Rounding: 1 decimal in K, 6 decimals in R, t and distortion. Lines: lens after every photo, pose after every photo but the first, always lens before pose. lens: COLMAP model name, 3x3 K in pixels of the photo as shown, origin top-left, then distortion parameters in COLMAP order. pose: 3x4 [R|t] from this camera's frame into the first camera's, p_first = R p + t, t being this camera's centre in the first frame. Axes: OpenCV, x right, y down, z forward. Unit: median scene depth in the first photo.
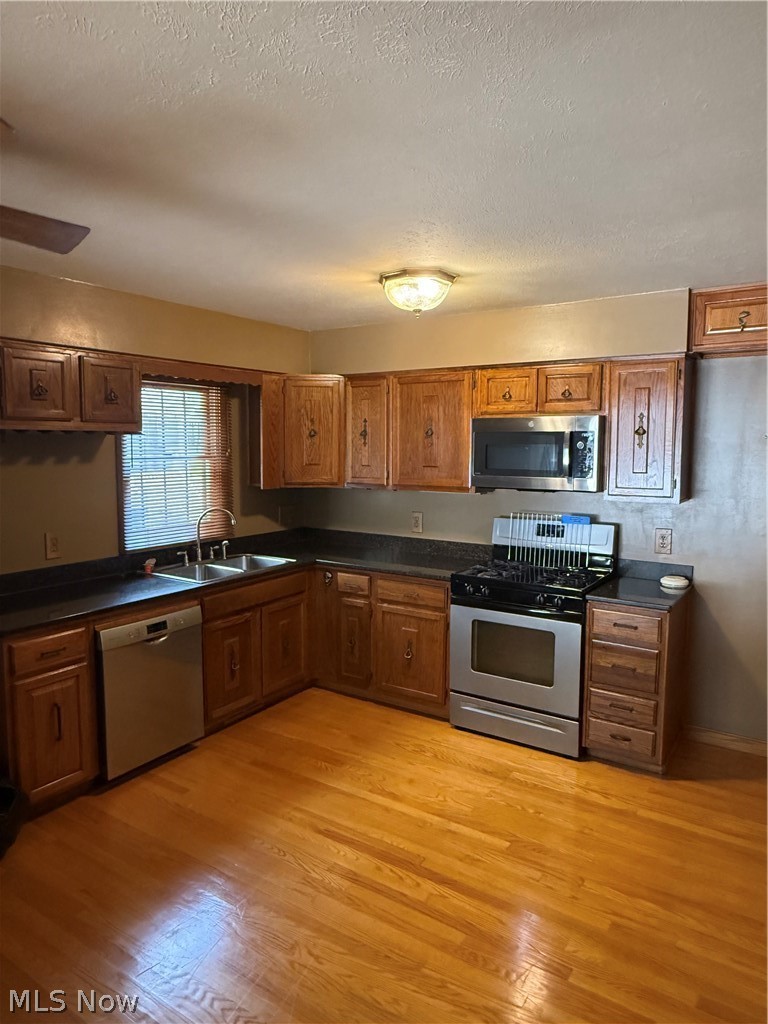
lens RADIAL K [[664.7, 0, 384.0], [0, 664.7, 512.0], [0, 0, 1]] dist [0.039923, -0.000034]
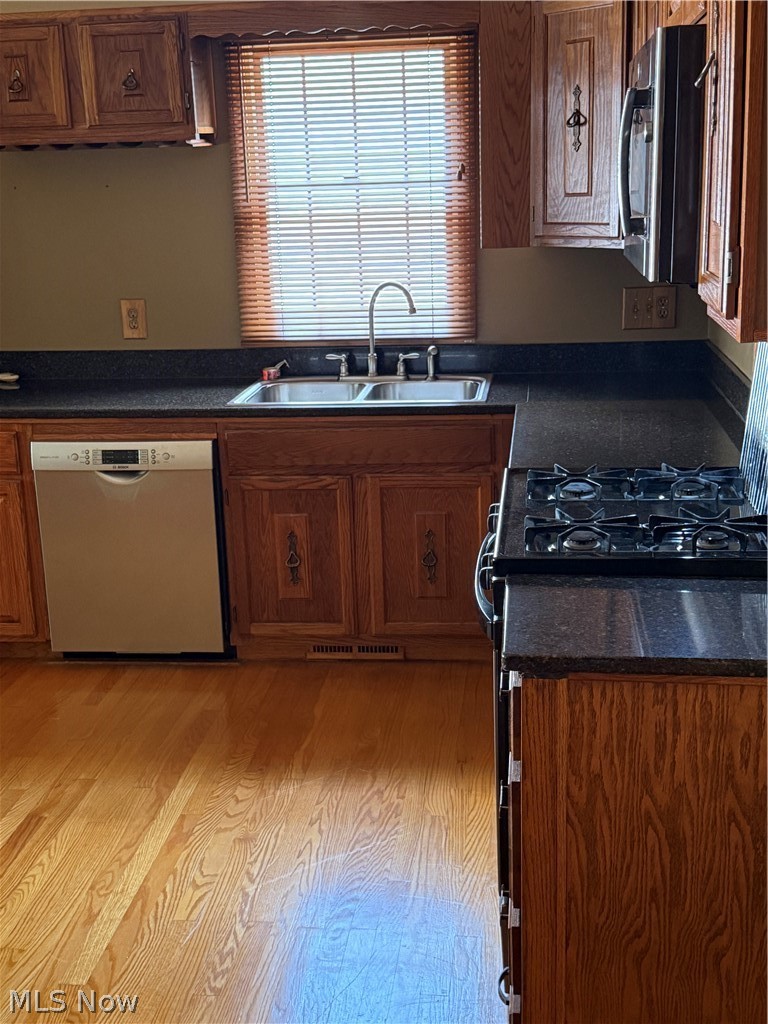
lens RADIAL K [[1316.6, 0, 384.0], [0, 1316.6, 512.0], [0, 0, 1]] dist [0.148326, -0.003113]
pose [[0.453747, 0.203566, -0.867568, 0.834590], [-0.059632, 0.978313, 0.198363, -0.041878], [0.889133, -0.038272, 0.456046, 0.591177]]
